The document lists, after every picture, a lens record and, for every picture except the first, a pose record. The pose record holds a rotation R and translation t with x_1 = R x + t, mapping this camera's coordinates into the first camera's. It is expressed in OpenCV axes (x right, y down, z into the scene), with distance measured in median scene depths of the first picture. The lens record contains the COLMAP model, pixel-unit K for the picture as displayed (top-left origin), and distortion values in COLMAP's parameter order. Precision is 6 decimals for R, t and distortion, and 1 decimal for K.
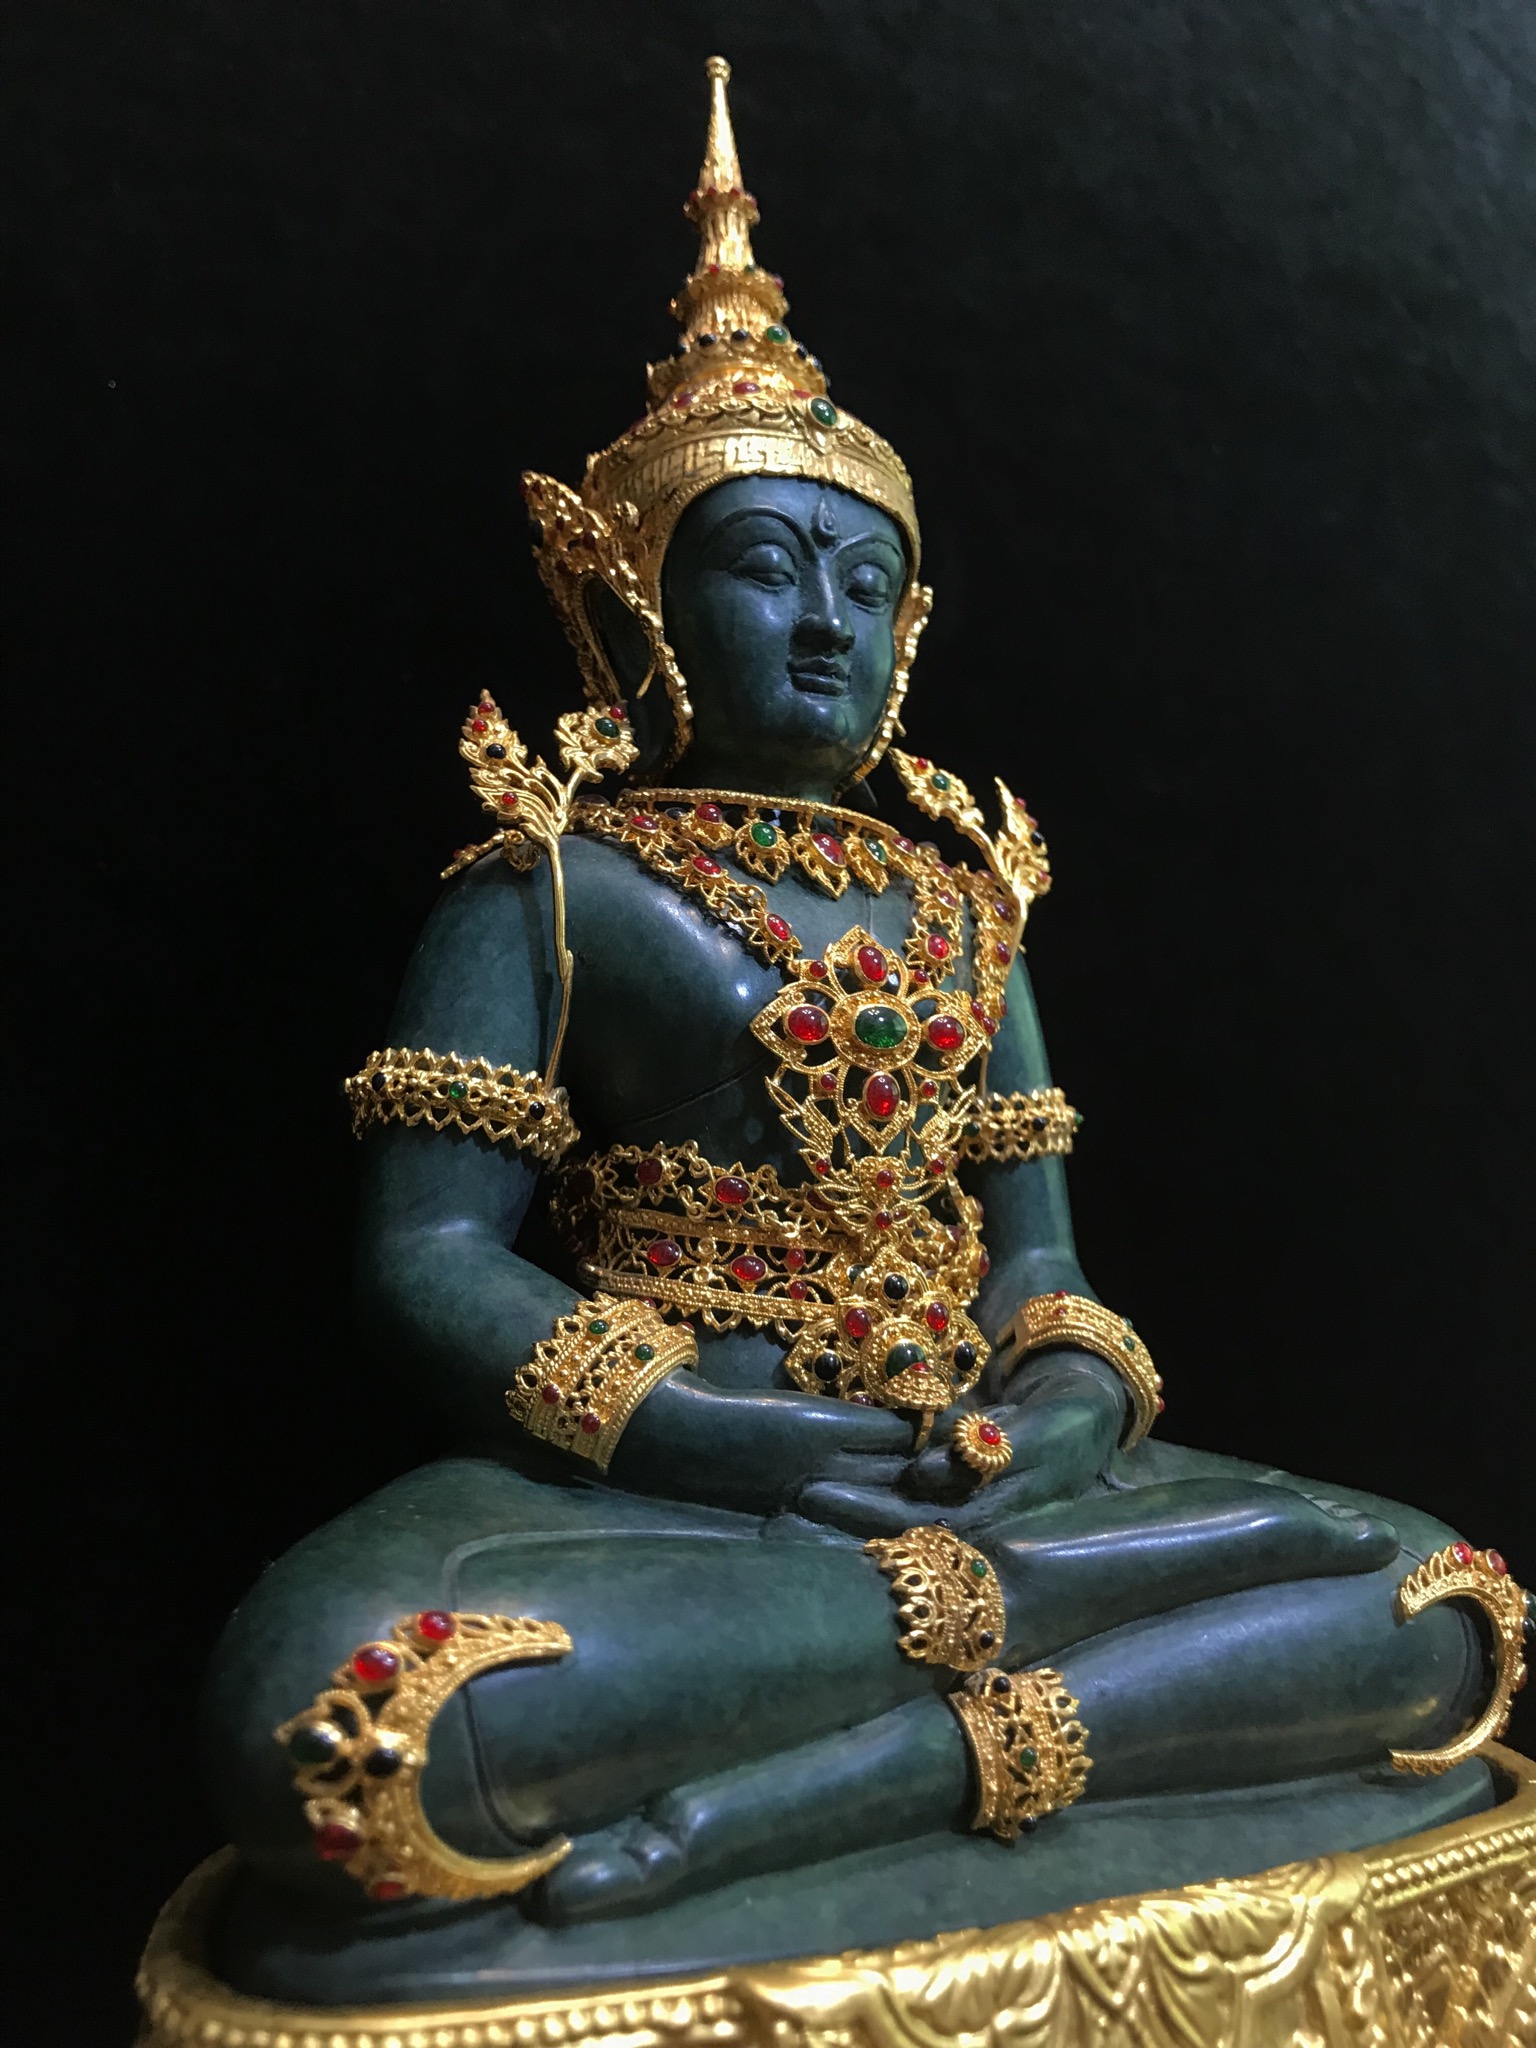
lens RADIAL K [[1733.3, 0, 777.0], [0, 1733.3, 1013.2], [0, 0, 1]] dist [0.106080, -0.300088]
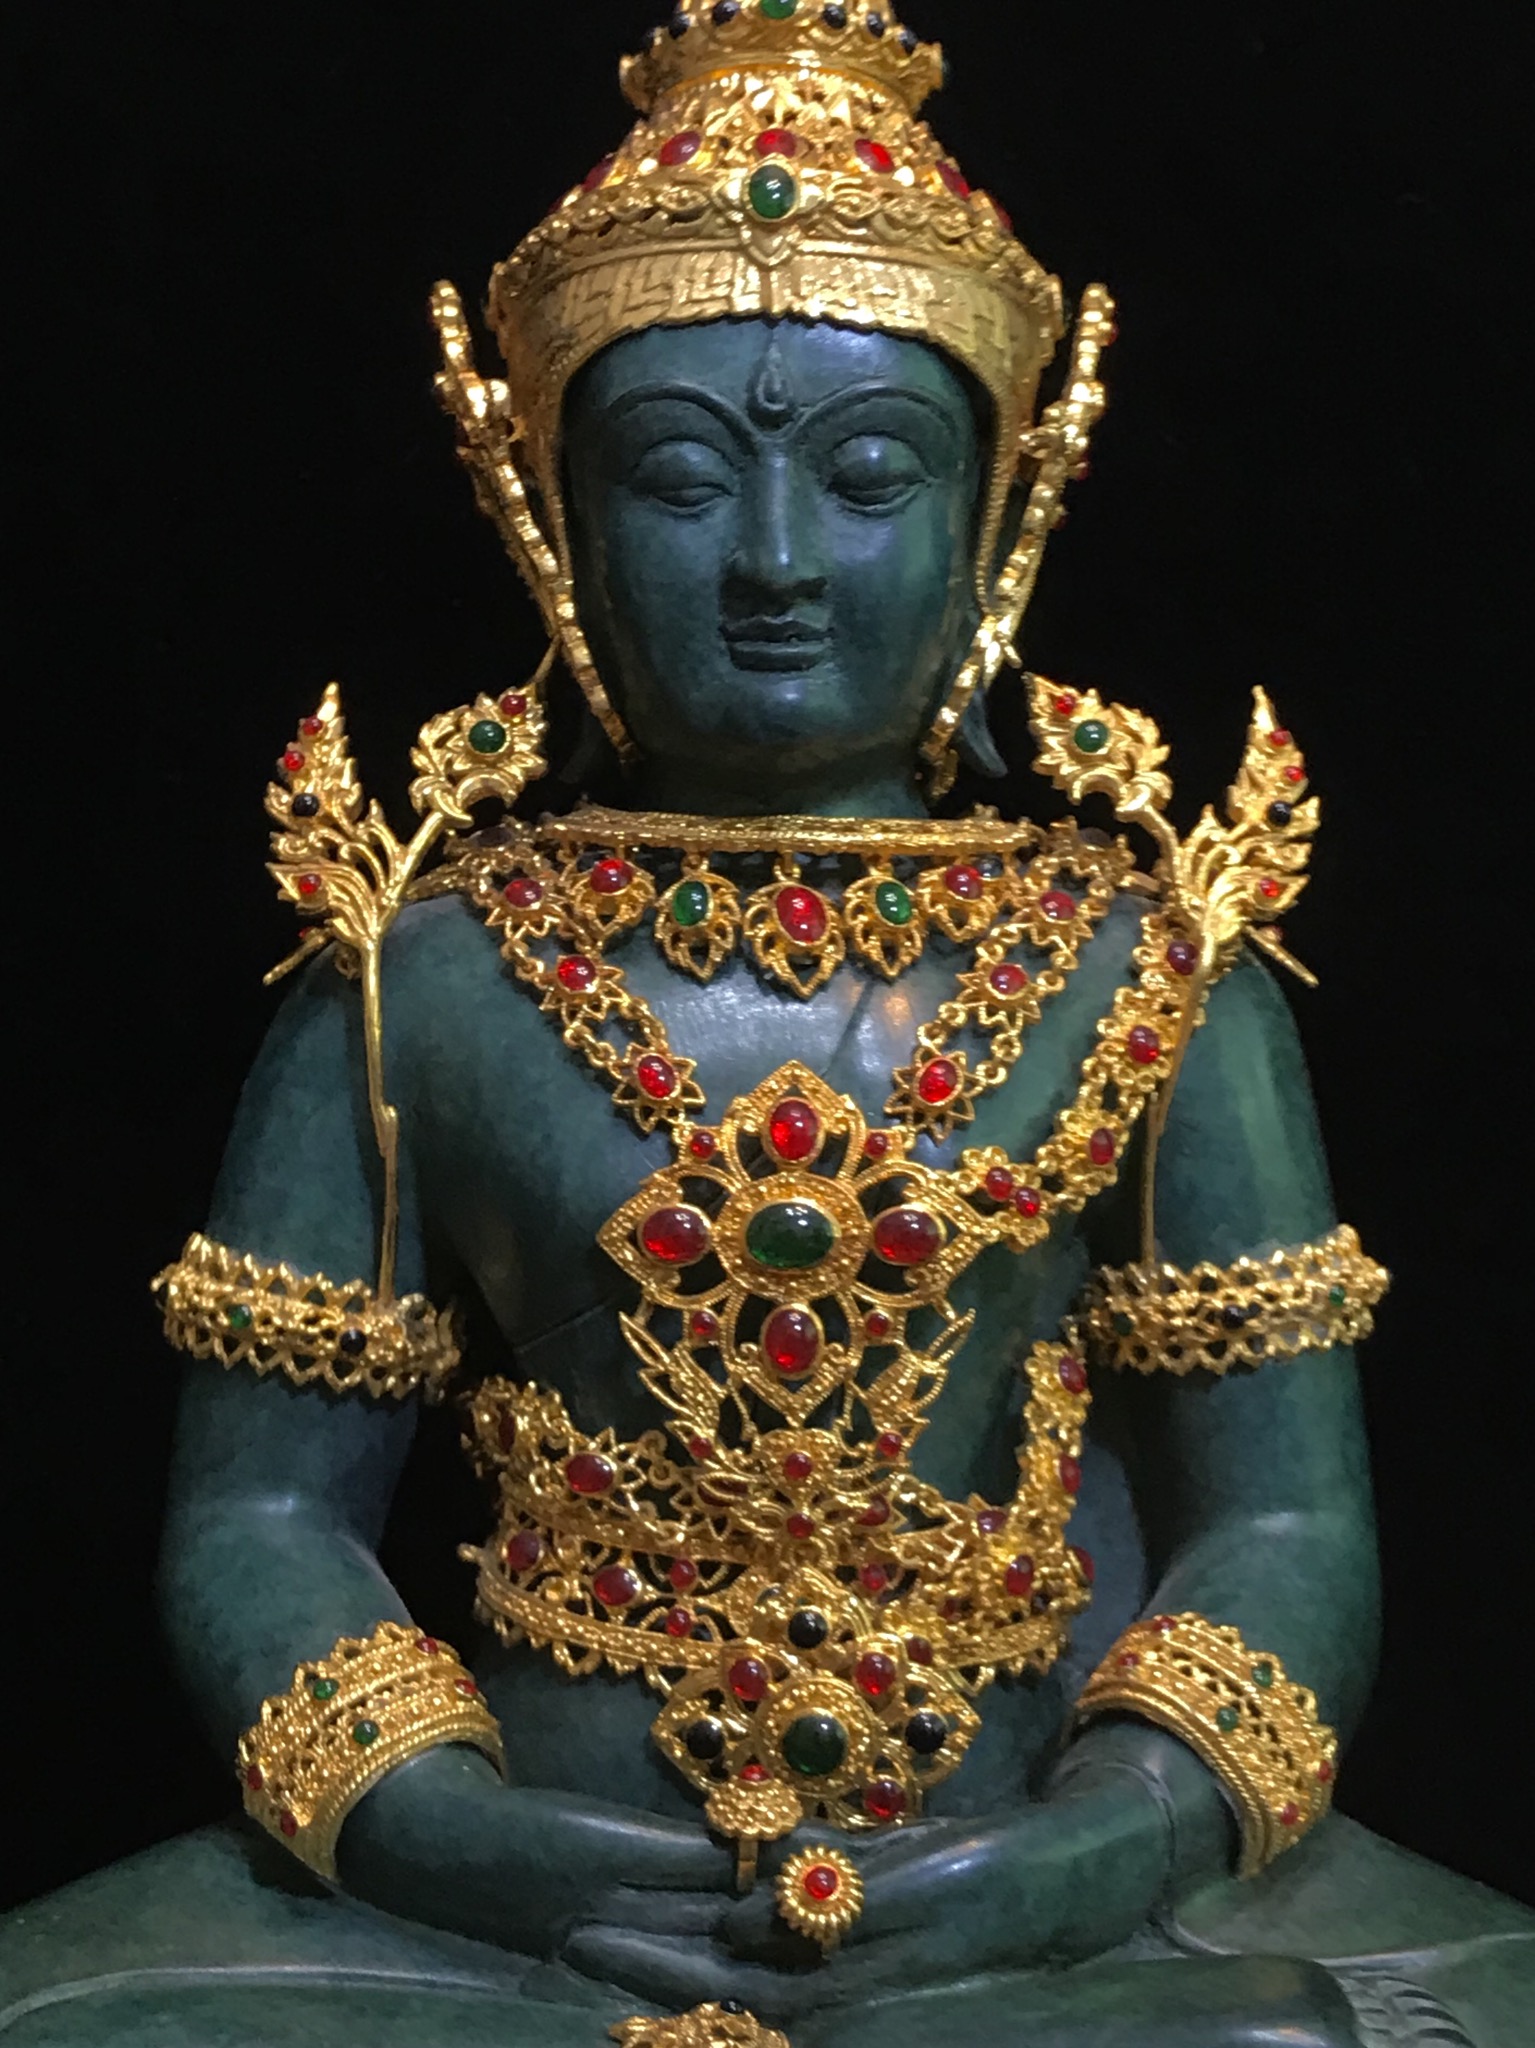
lens RADIAL K [[3731.6, 0, 801.2], [0, 3731.6, 1029.5], [0, 0, 1]] dist [0.197191, -0.373433]
pose [[0.891238, 0.004808, -0.453510, 0.690361], [0.073425, 0.985223, 0.154741, -0.281570], [0.447552, -0.171210, 0.877715, -0.220525]]
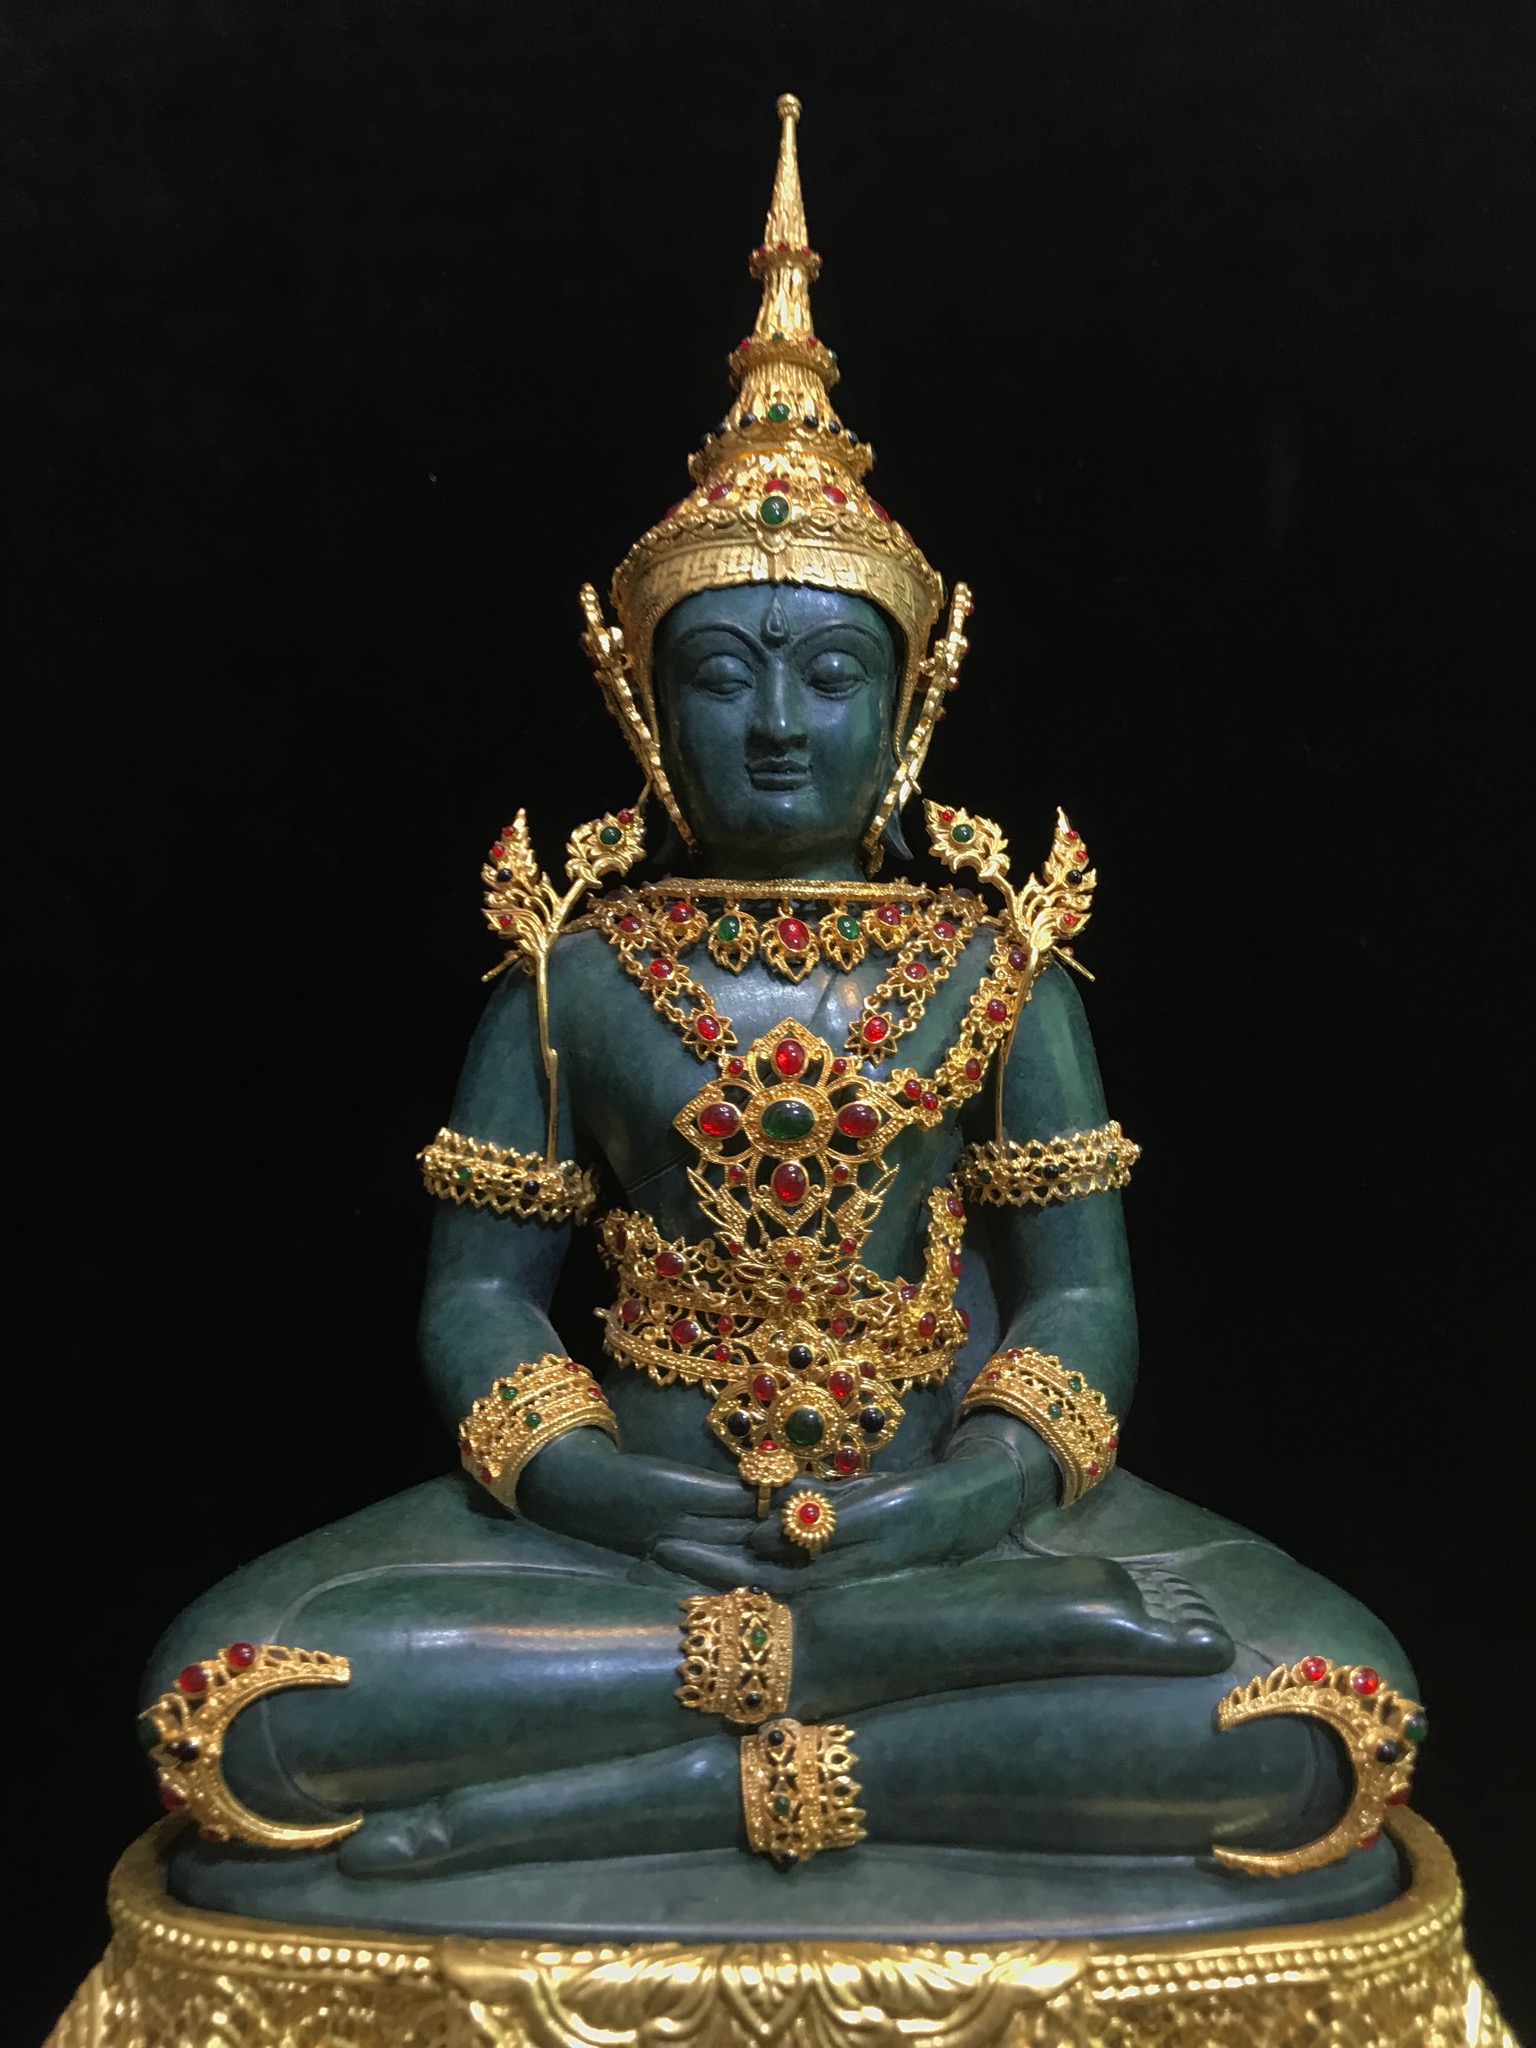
lens RADIAL K [[1743.1, 0, 765.3], [0, 1743.1, 1017.7], [0, 0, 1]] dist [0.132220, -0.358223]
pose [[0.883369, -0.017613, -0.468347, 0.552607], [0.080804, 0.990053, 0.115174, -0.180039], [0.461660, -0.139585, 0.876006, 0.037519]]
